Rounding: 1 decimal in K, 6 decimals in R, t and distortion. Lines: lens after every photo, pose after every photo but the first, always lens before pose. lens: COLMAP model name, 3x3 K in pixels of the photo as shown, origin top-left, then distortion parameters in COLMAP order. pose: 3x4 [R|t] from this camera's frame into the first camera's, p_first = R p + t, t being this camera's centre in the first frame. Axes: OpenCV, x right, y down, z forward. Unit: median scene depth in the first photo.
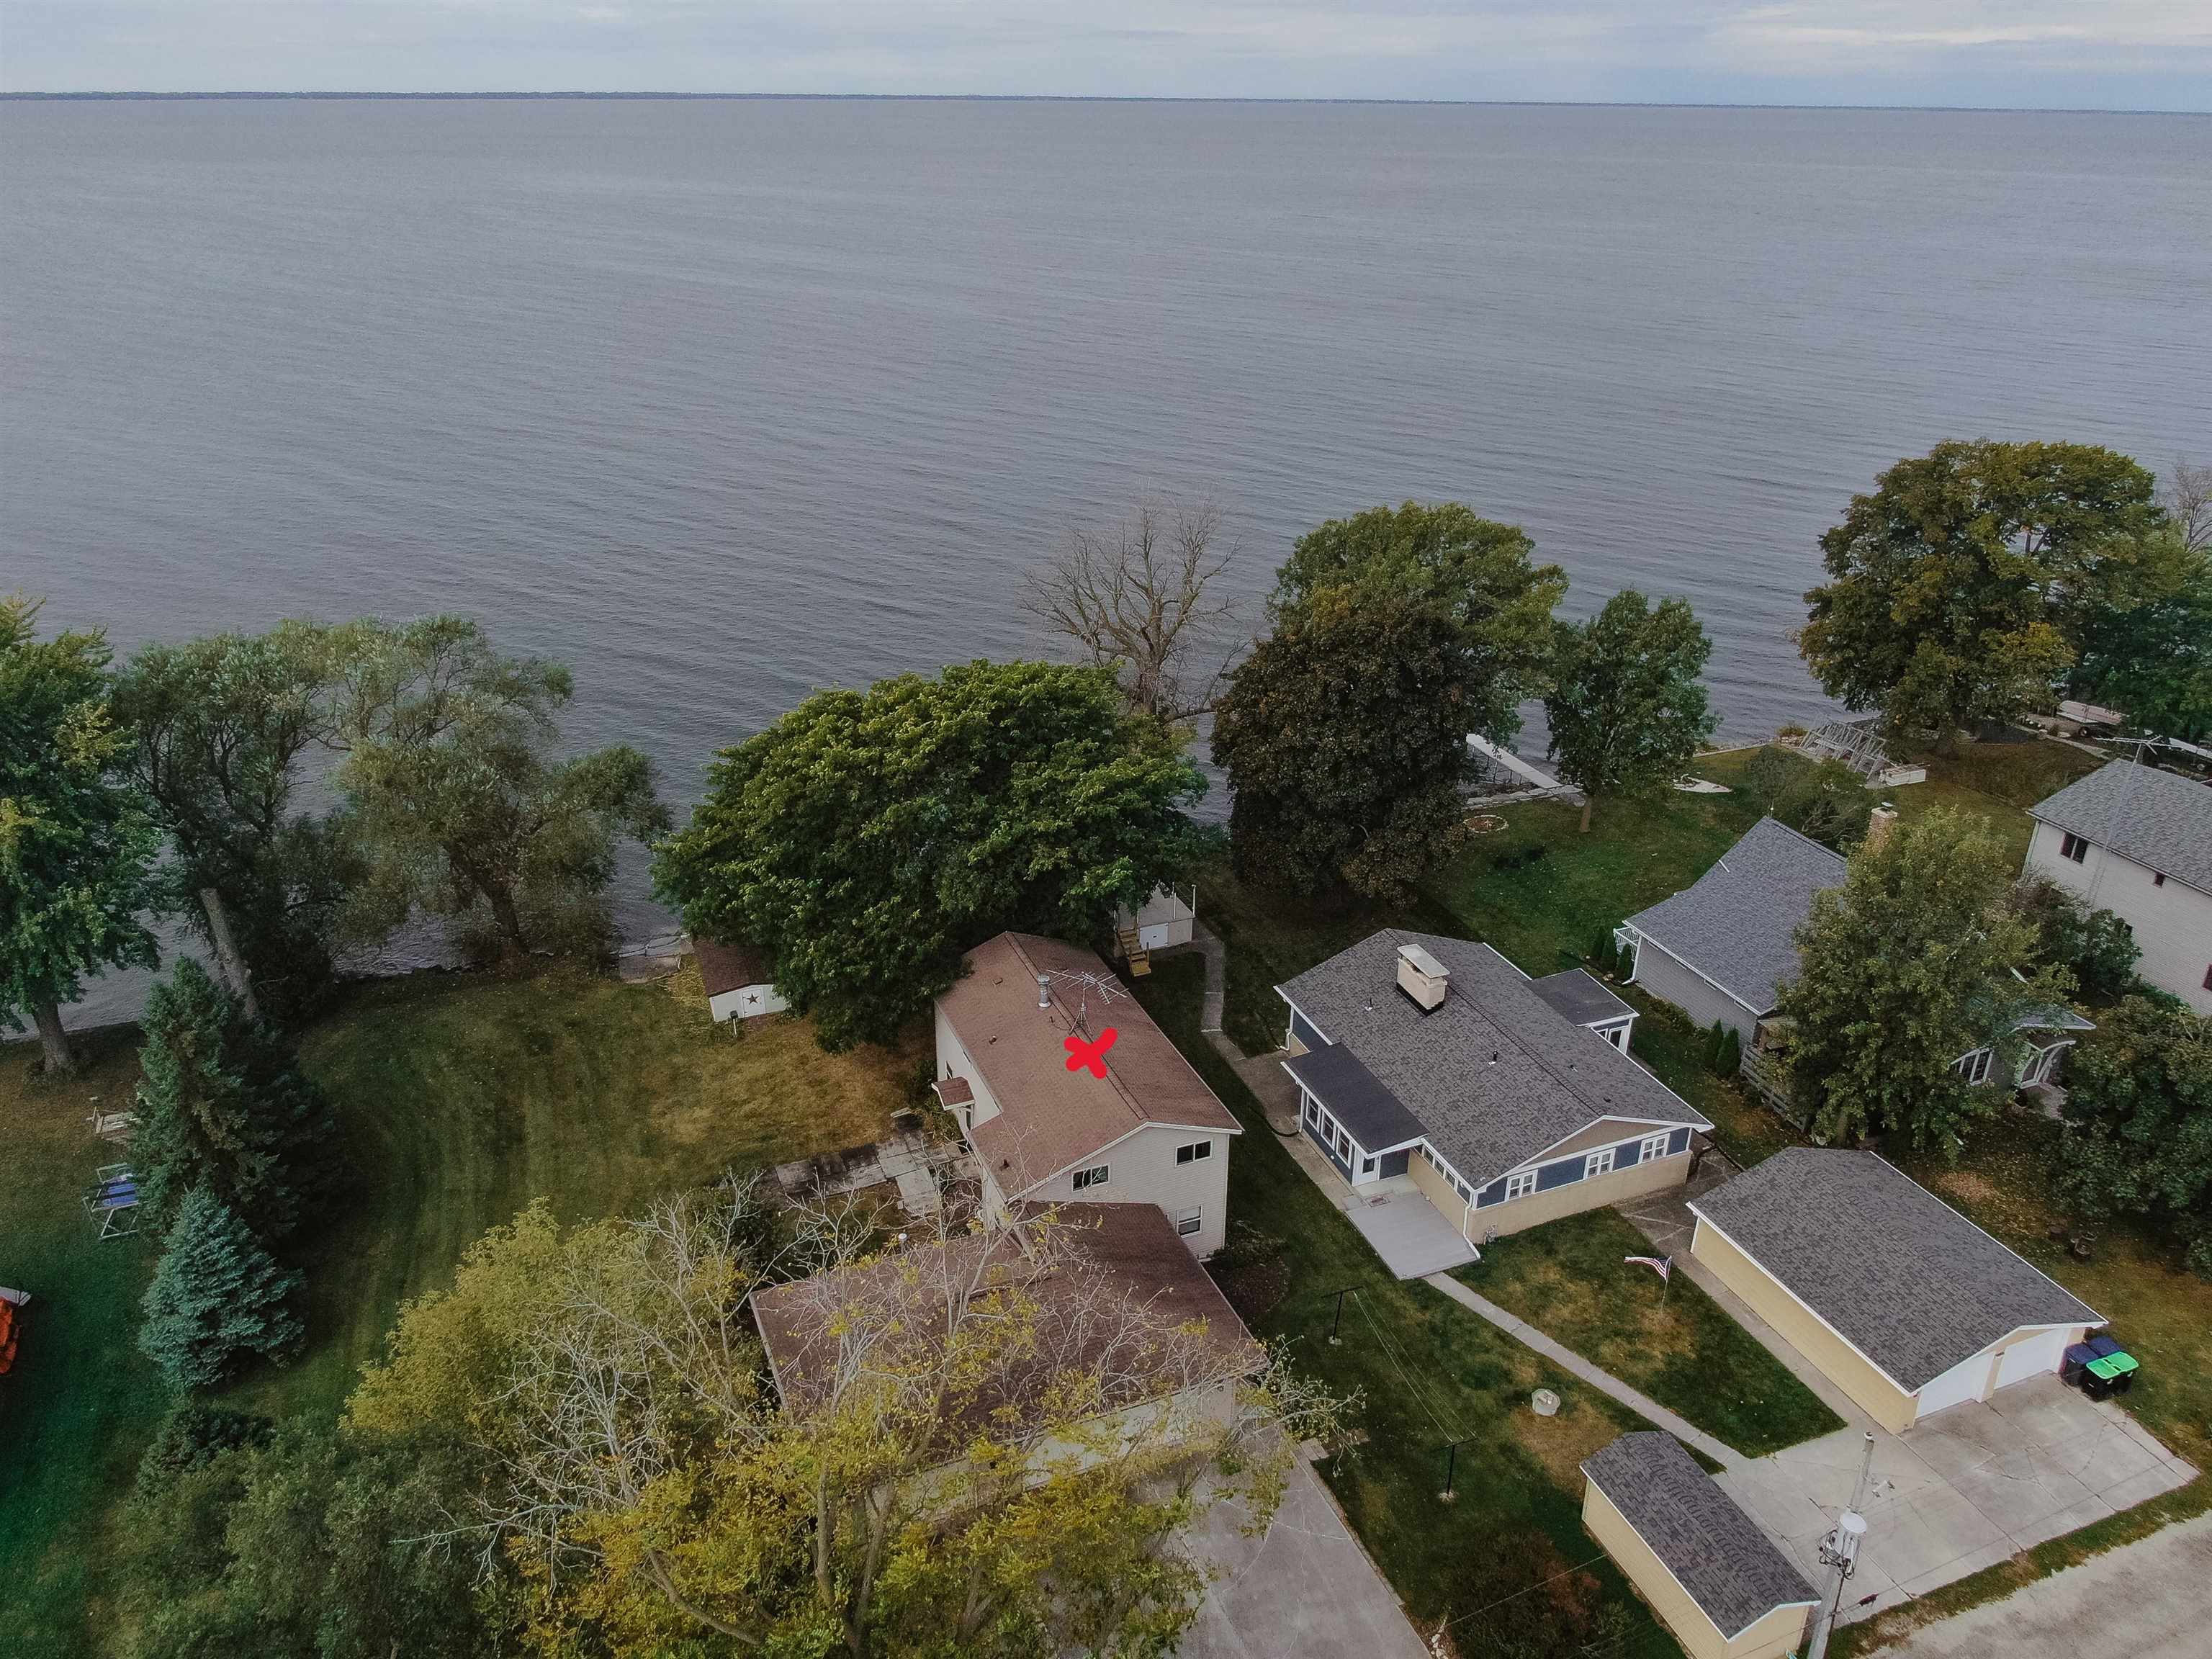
lens RADIAL K [[1615.5, 0, 1109.8], [0, 1615.5, 835.3], [0, 0, 1]] dist [-0.015597, -0.001079]
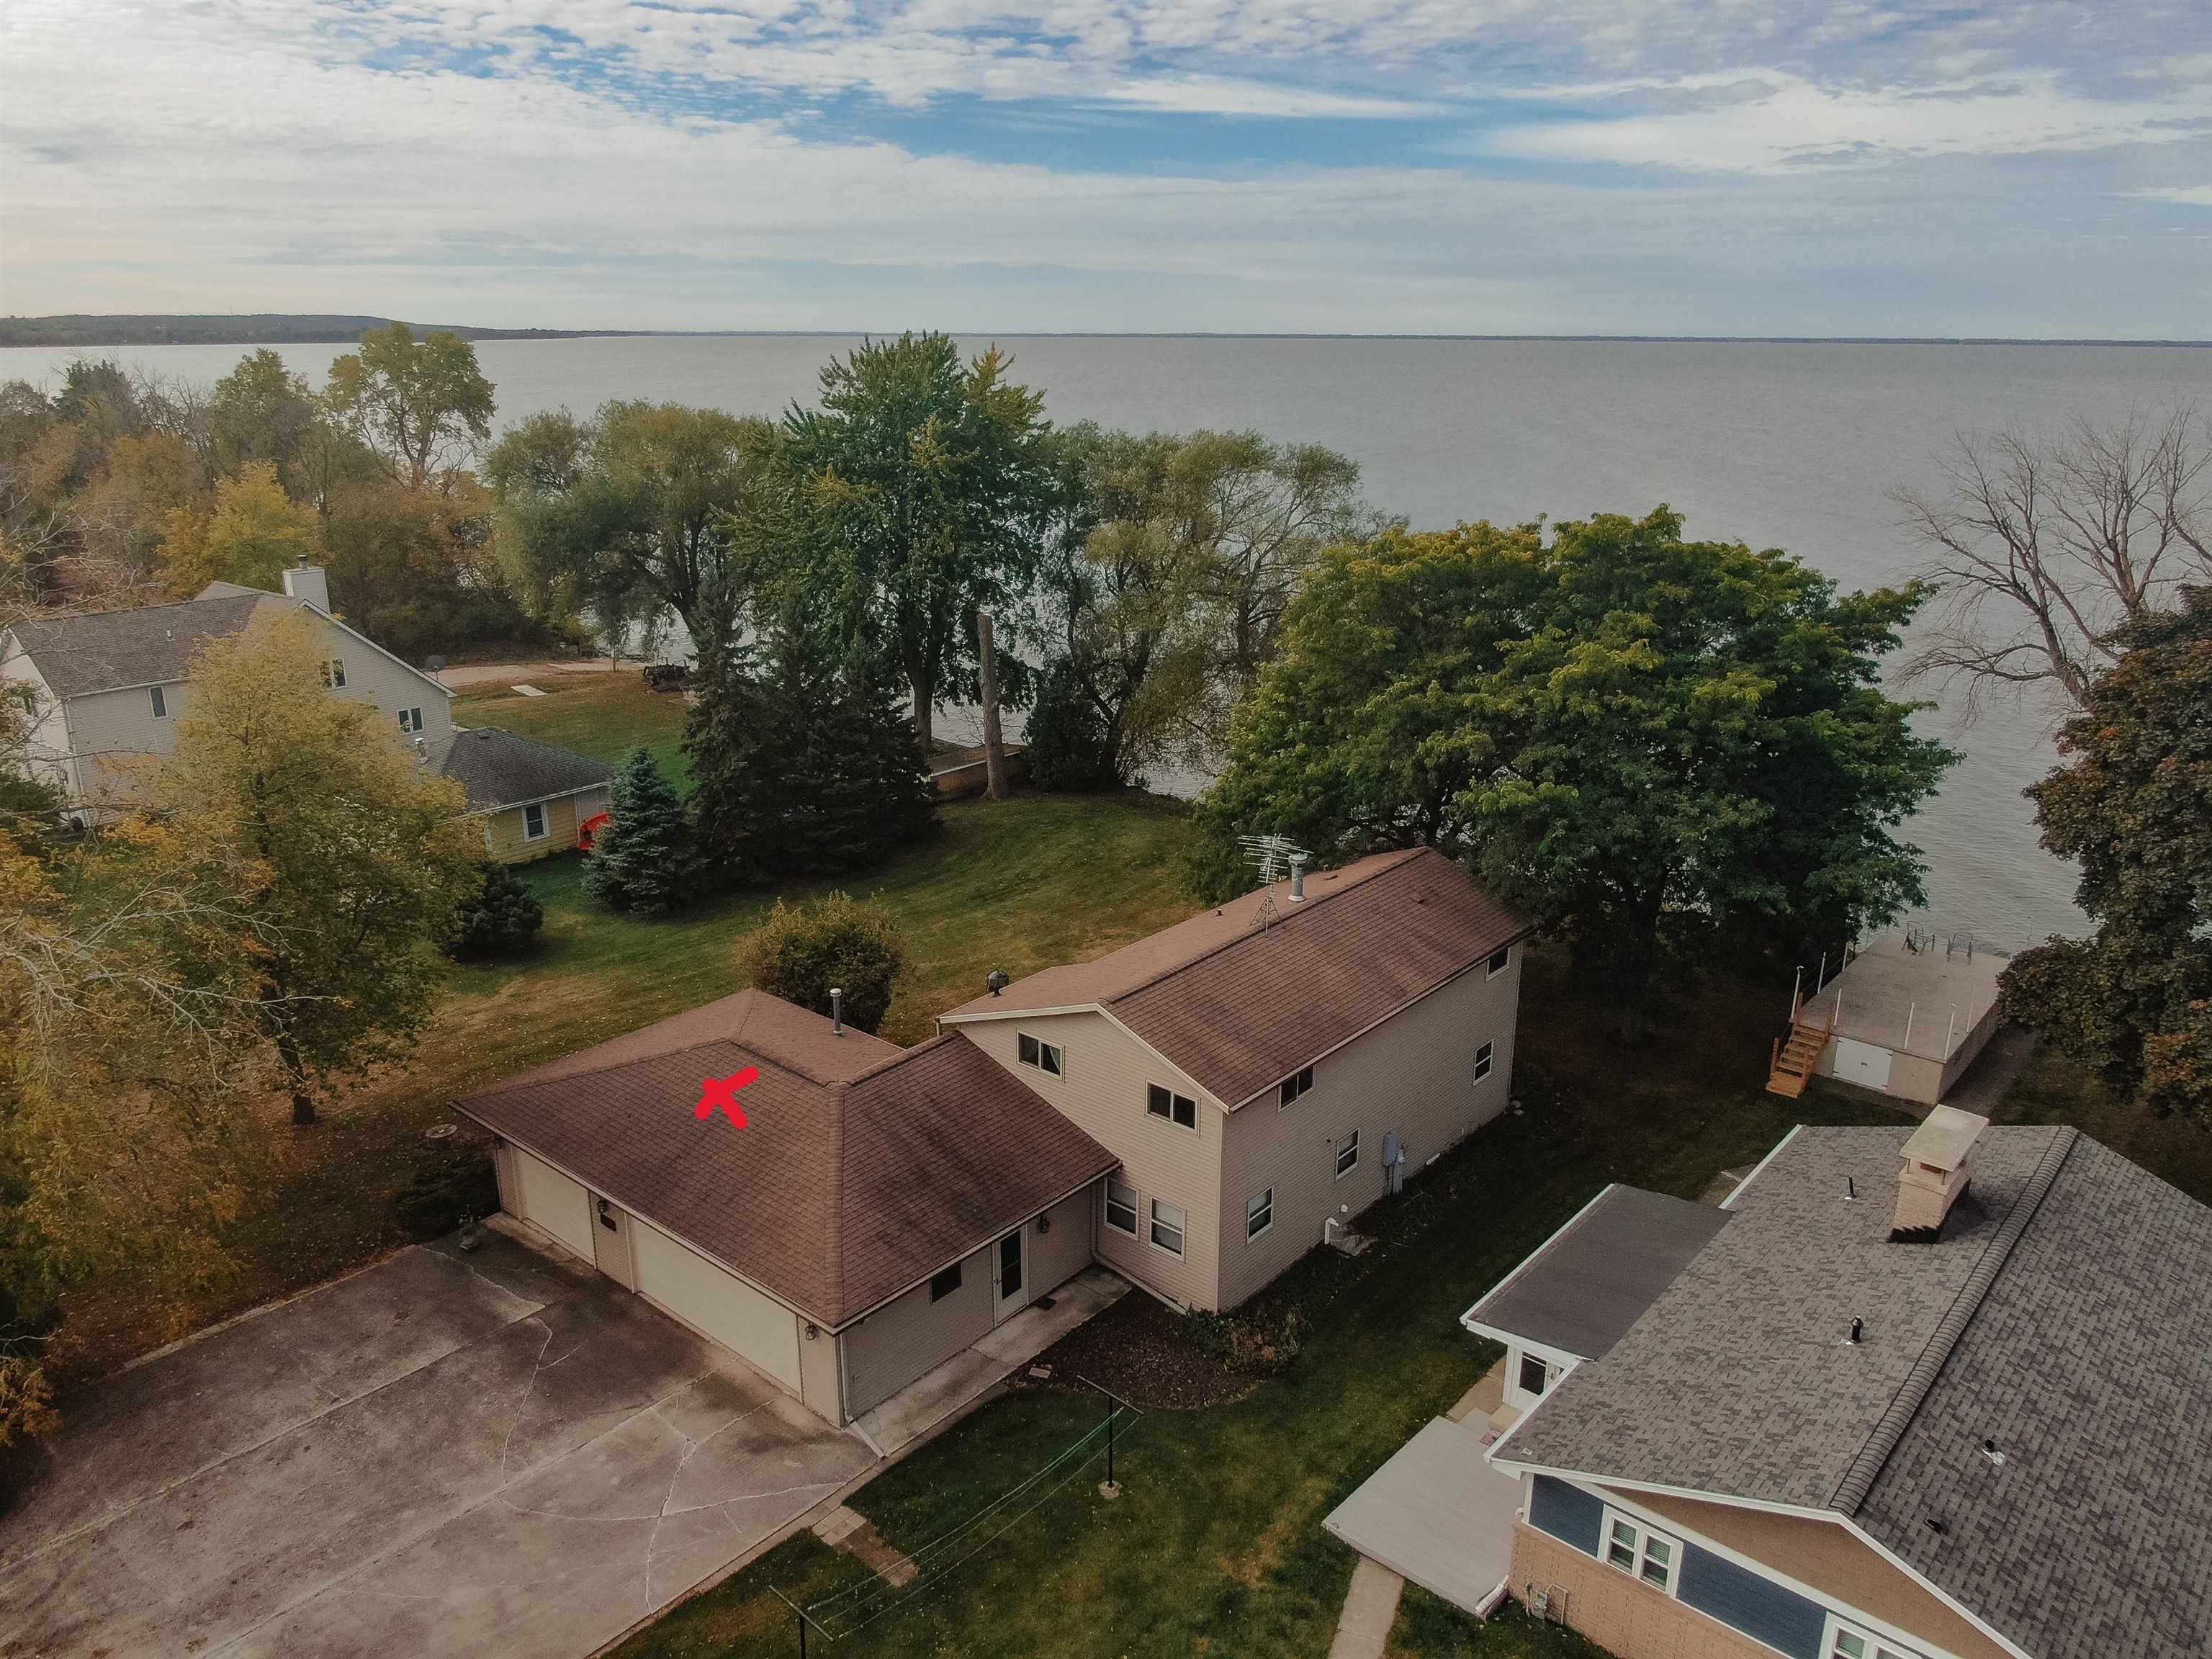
lens RADIAL K [[1615.5, 0, 1109.8], [0, 1615.5, 835.3], [0, 0, 1]] dist [-0.015597, -0.001079]
pose [[0.451621, 0.259519, -0.853632, 0.523572], [-0.378393, 0.922168, 0.080163, 0.059562], [0.807996, 0.286805, 0.514670, 0.618447]]
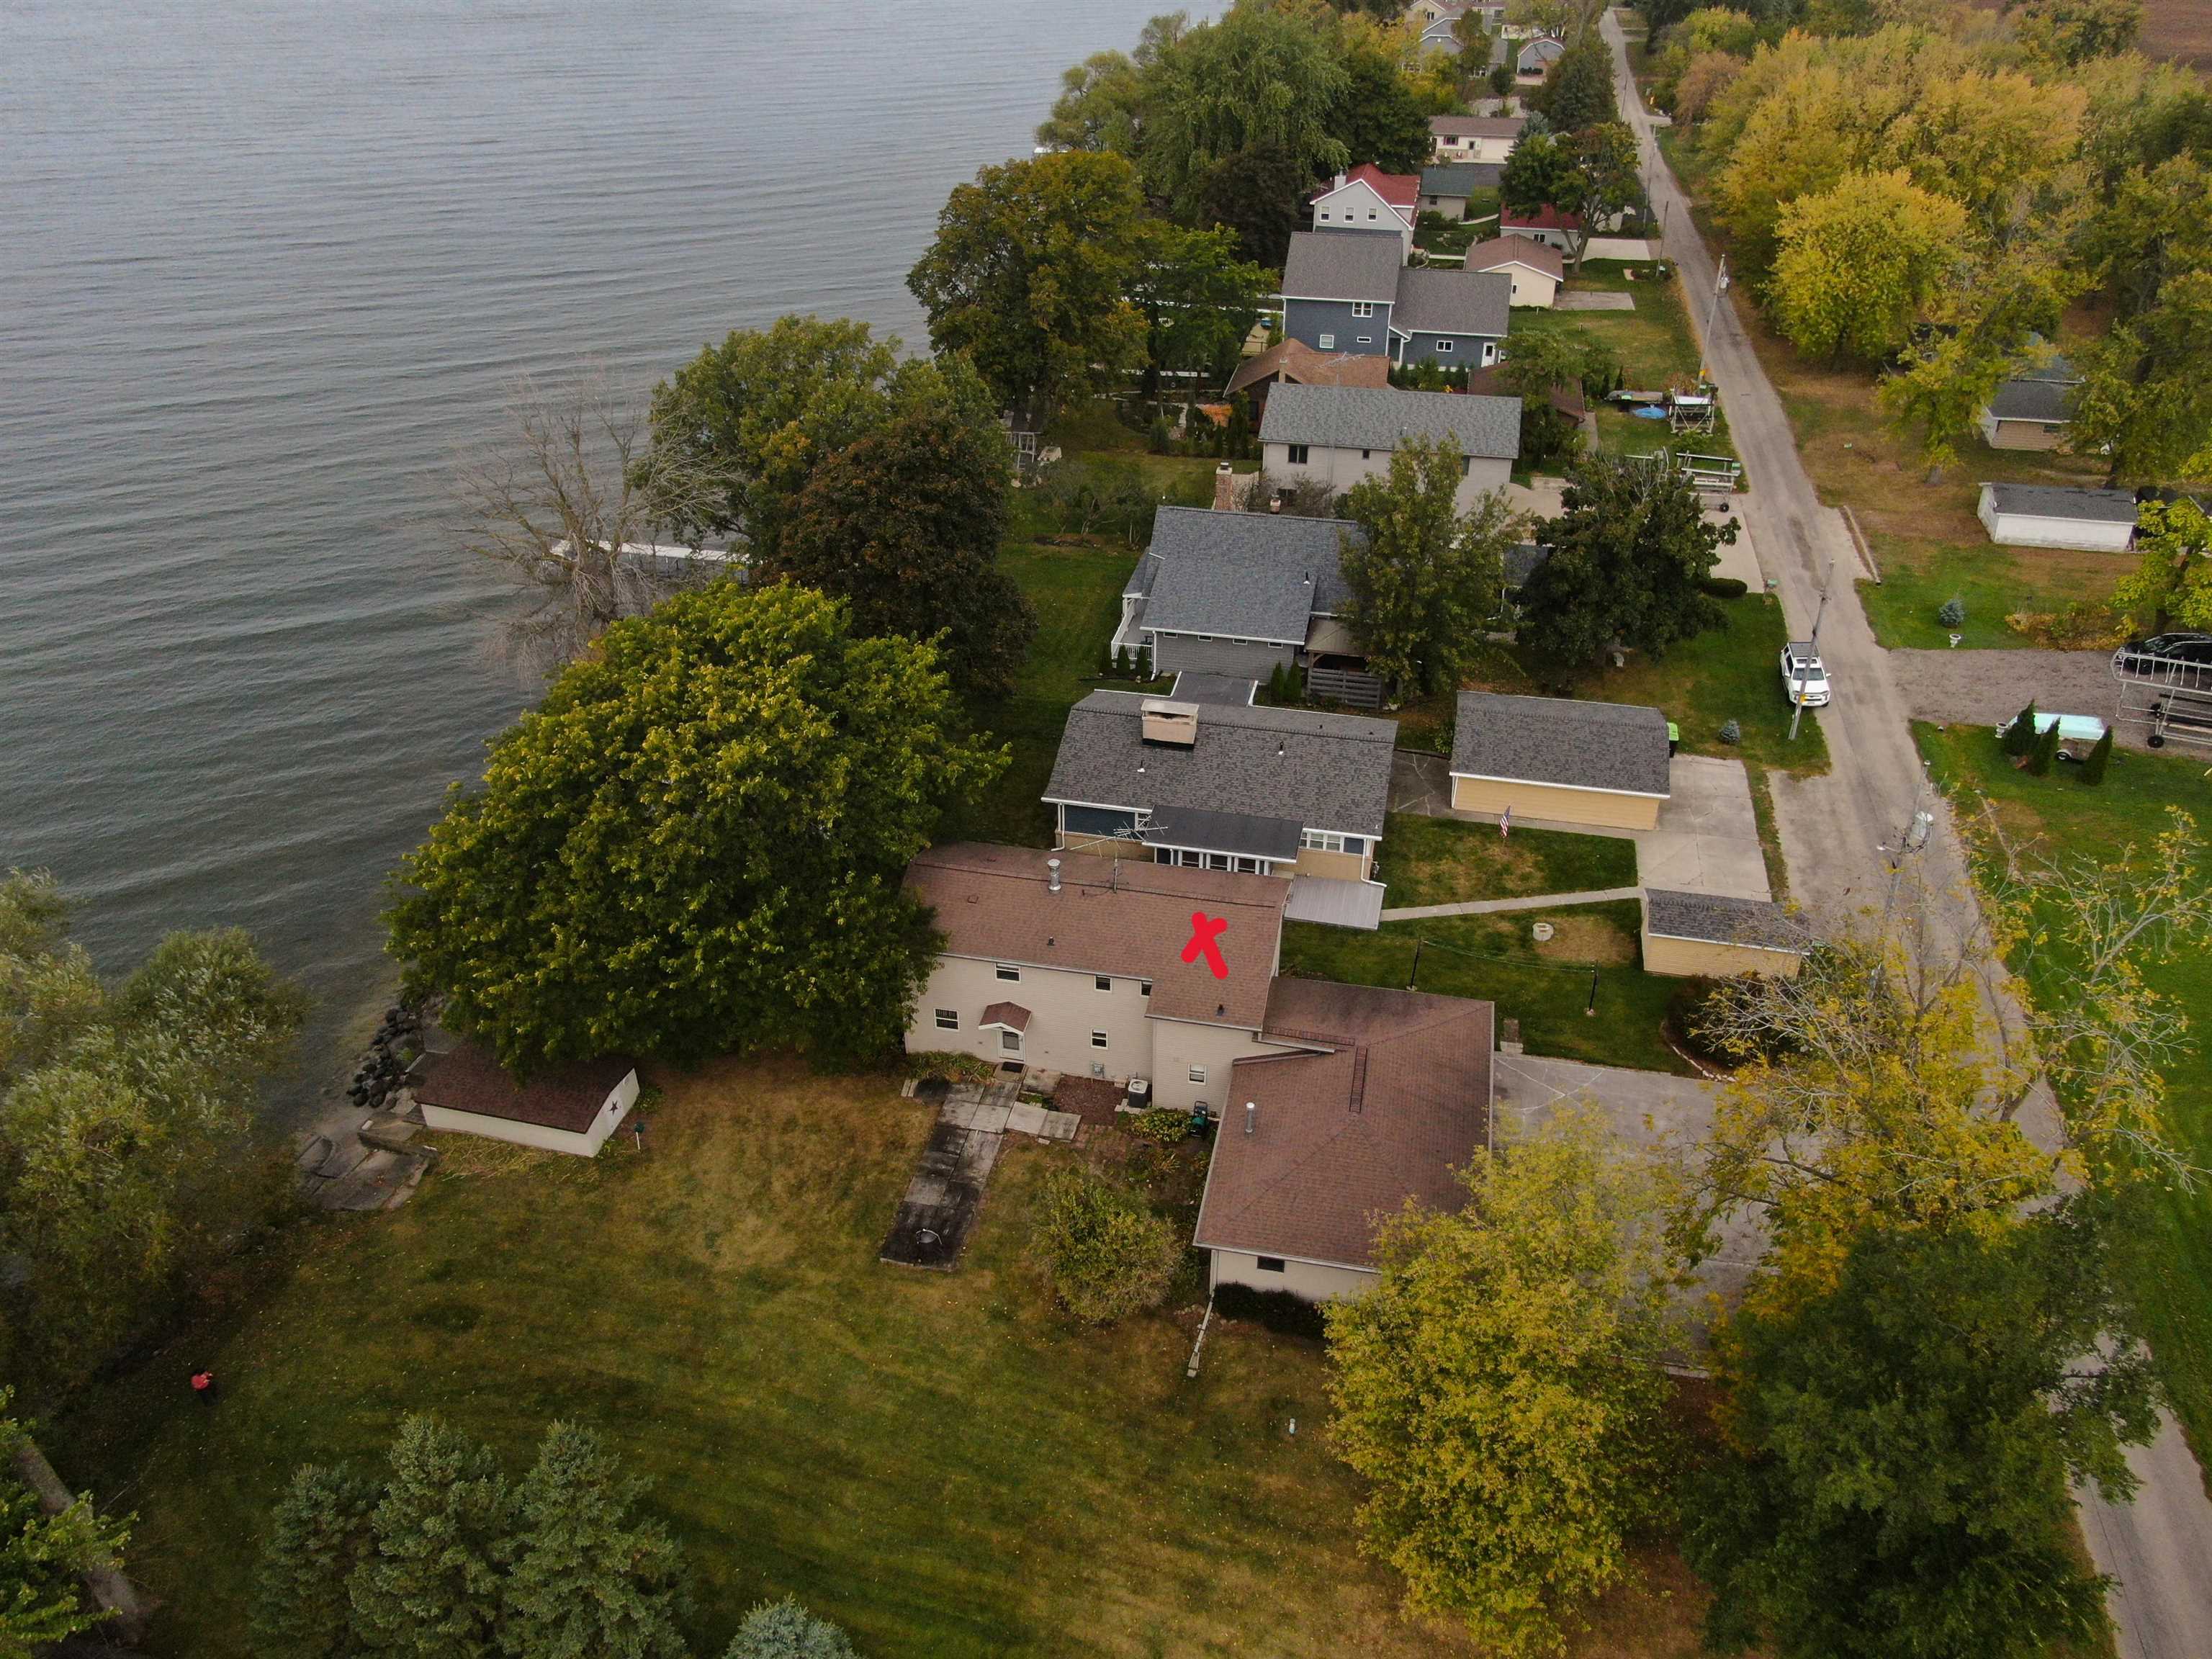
lens RADIAL K [[1615.5, 0, 1109.8], [0, 1615.5, 835.3], [0, 0, 1]] dist [-0.015597, -0.001079]
pose [[0.556179, -0.456171, 0.694675, -0.742822], [0.349790, 0.886735, 0.302237, -0.225608], [-0.753864, 0.074892, 0.652748, 0.347883]]
